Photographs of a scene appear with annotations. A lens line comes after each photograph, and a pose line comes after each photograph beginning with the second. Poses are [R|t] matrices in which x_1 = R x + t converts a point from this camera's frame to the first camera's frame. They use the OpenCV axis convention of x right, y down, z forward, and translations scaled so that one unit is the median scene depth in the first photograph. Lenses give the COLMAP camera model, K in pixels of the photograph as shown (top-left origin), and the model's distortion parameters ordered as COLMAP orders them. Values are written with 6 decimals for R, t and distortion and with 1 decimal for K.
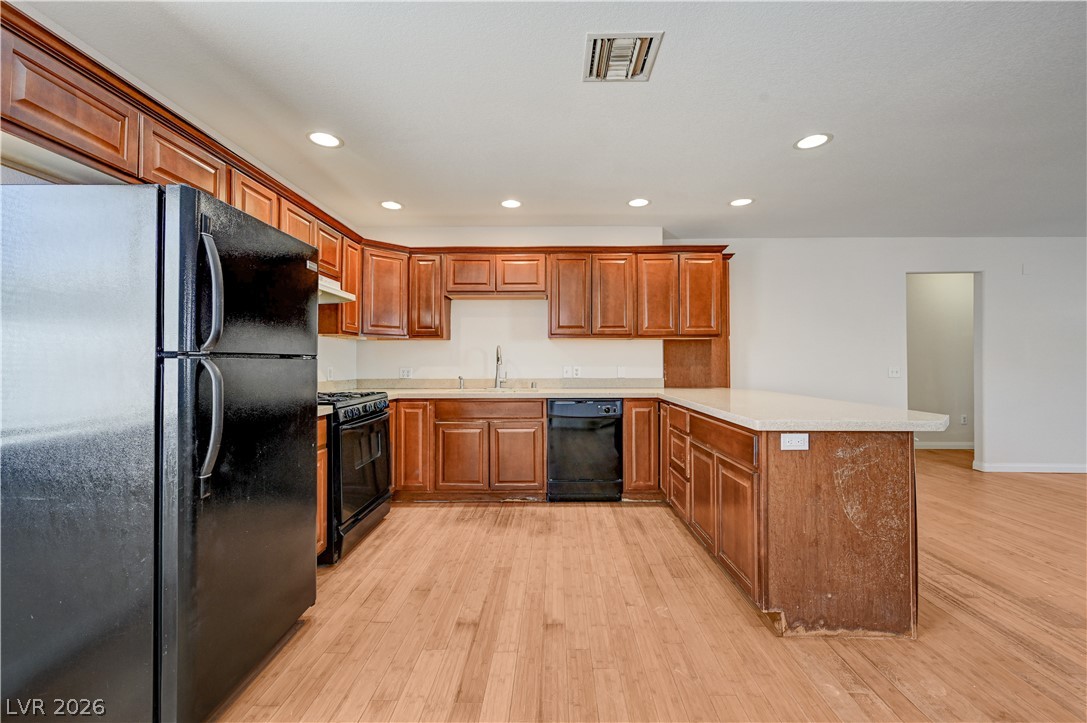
lens RADIAL K [[428.9, 0, 548.0], [0, 428.9, 358.8], [0, 0, 1]] dist [-0.002546, 0.000661]
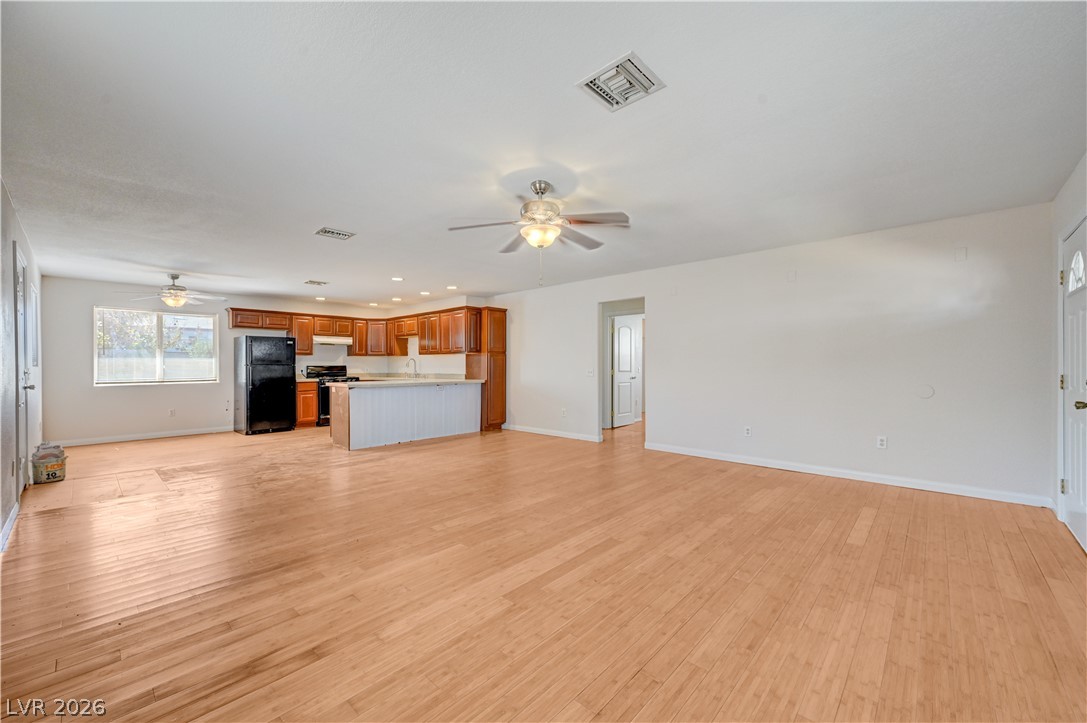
lens RADIAL K [[428.9, 0, 549.1], [0, 428.9, 365.4], [0, 0, 1]] dist [-0.002546, 0.000661]
pose [[0.751431, -0.001927, -0.659809, 2.138619], [0.009491, 0.999924, 0.007889, -0.005455], [0.659743, -0.012190, 0.751392, -0.232402]]
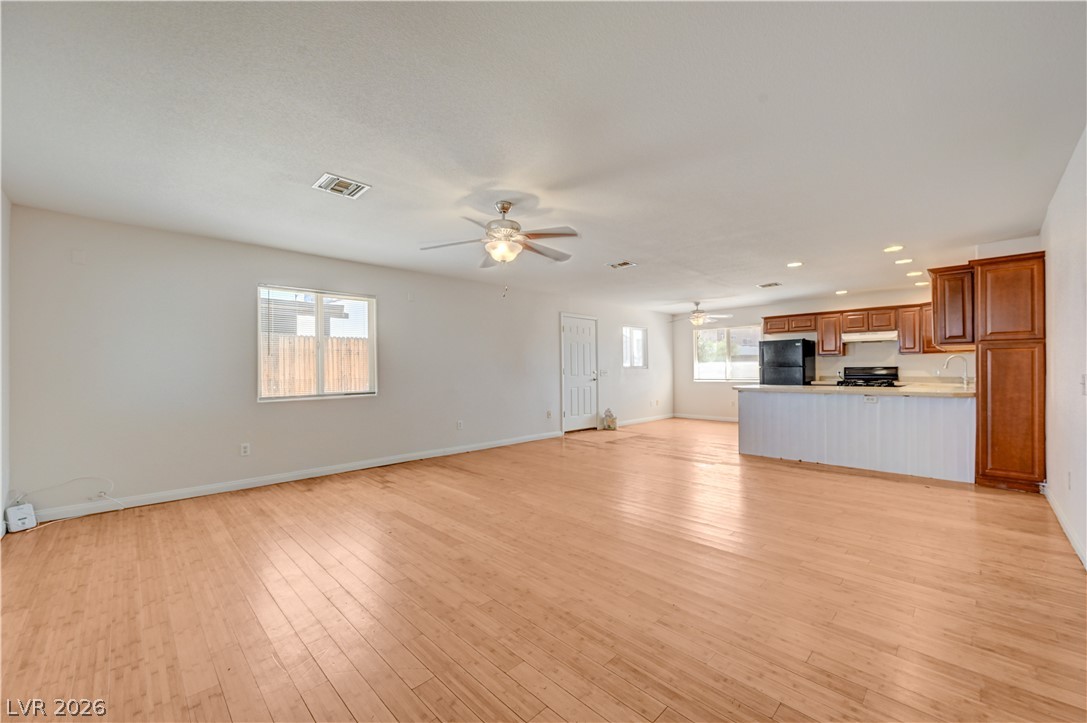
lens RADIAL K [[428.9, 0, 548.0], [0, 428.9, 364.2], [0, 0, 1]] dist [-0.002546, 0.000661]
pose [[-0.696510, -0.002890, -0.717541, 2.164904], [0.015038, 0.999713, -0.018623, 0.006206], [0.717389, -0.023762, -0.696267, 1.148493]]
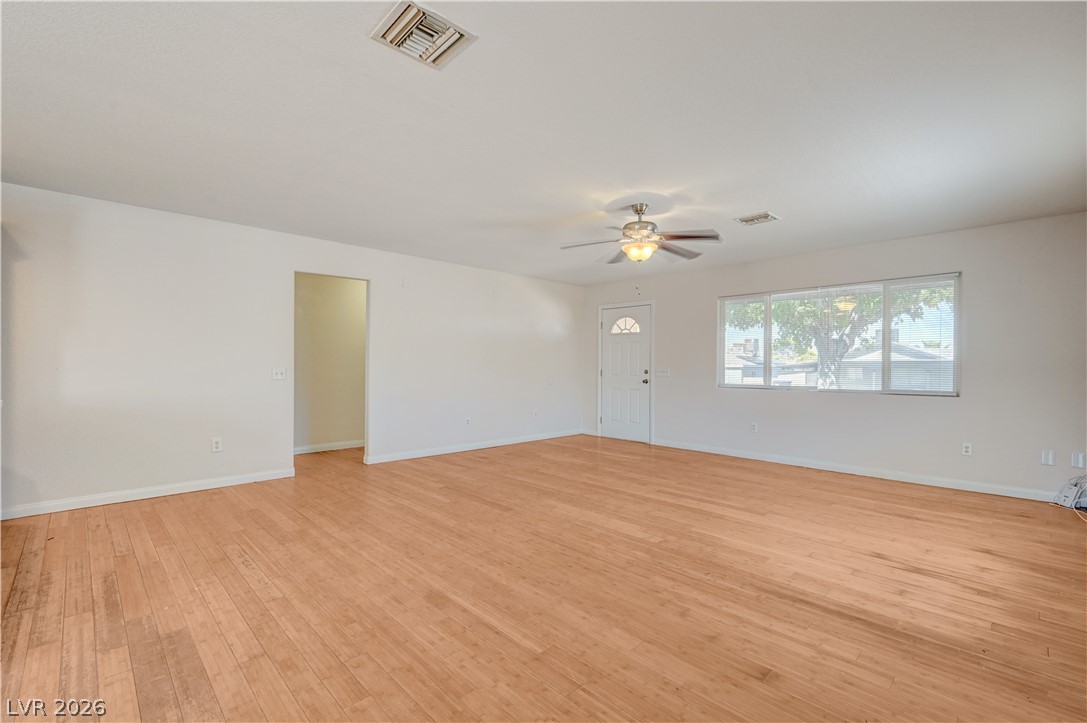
lens RADIAL K [[477.2, 0, 543.9], [0, 477.2, 366.3], [0, 0, 1]] dist [-0.003561, 0.002135]
pose [[0.702107, -0.000108, 0.712072, 0.603603], [-0.011196, 0.999875, 0.011191, -0.005685], [-0.711984, -0.015830, 0.702017, -0.206455]]
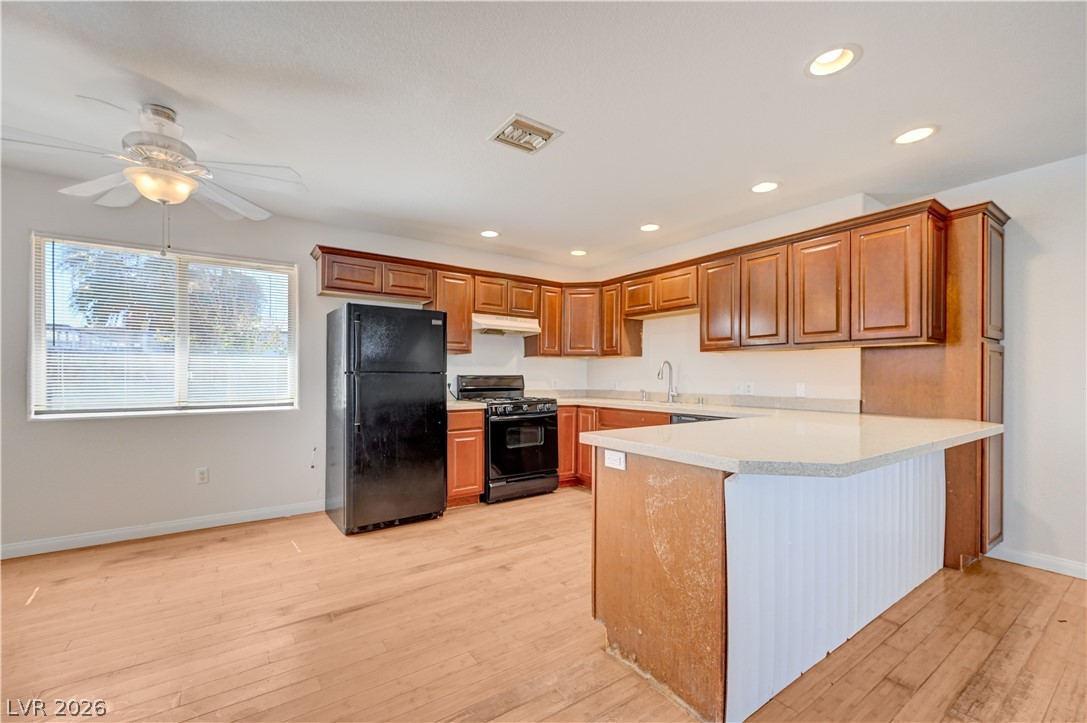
lens RADIAL K [[453.1, 0, 547.3], [0, 453.1, 377.1], [0, 0, 1]] dist [-0.000902, 0.000046]
pose [[0.589576, 0.006080, -0.807690, 0.677402], [0.002320, 0.999955, 0.009220, -0.002551], [0.807710, -0.007309, 0.589535, 0.136936]]
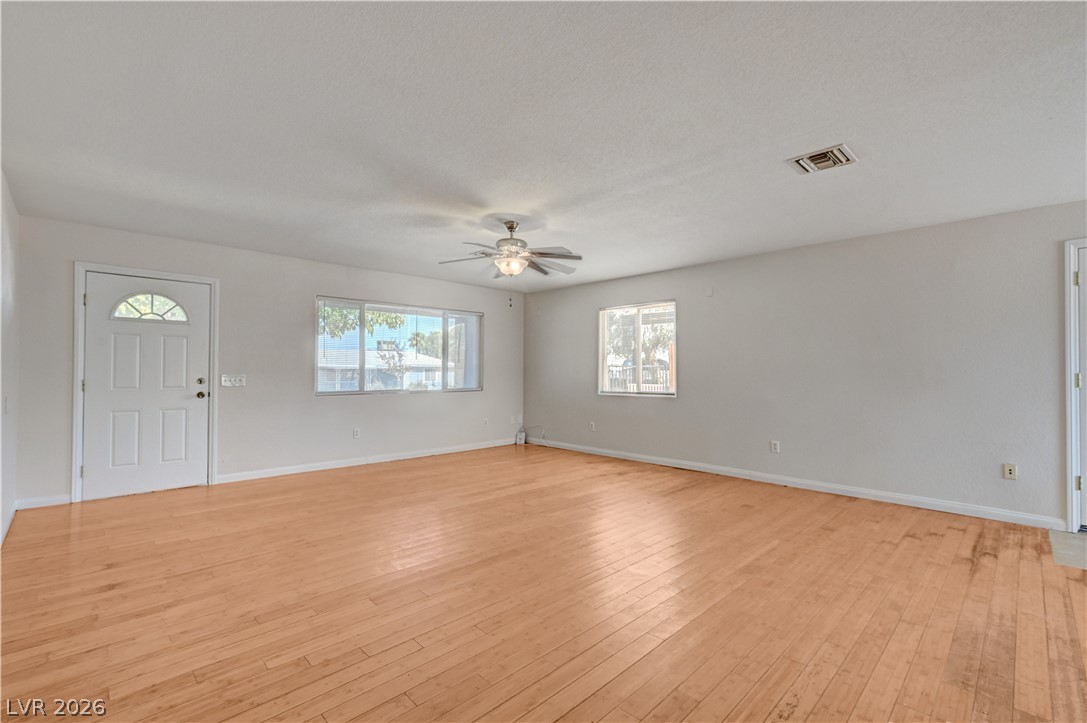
lens RADIAL K [[477.2, 0, 548.0], [0, 477.2, 363.4], [0, 0, 1]] dist [-0.003561, 0.002135]
pose [[-0.718462, 0.007066, 0.695530, 0.659155], [-0.011887, 0.999678, -0.022435, 0.003733], [-0.695464, -0.024386, -0.718147, 1.199890]]
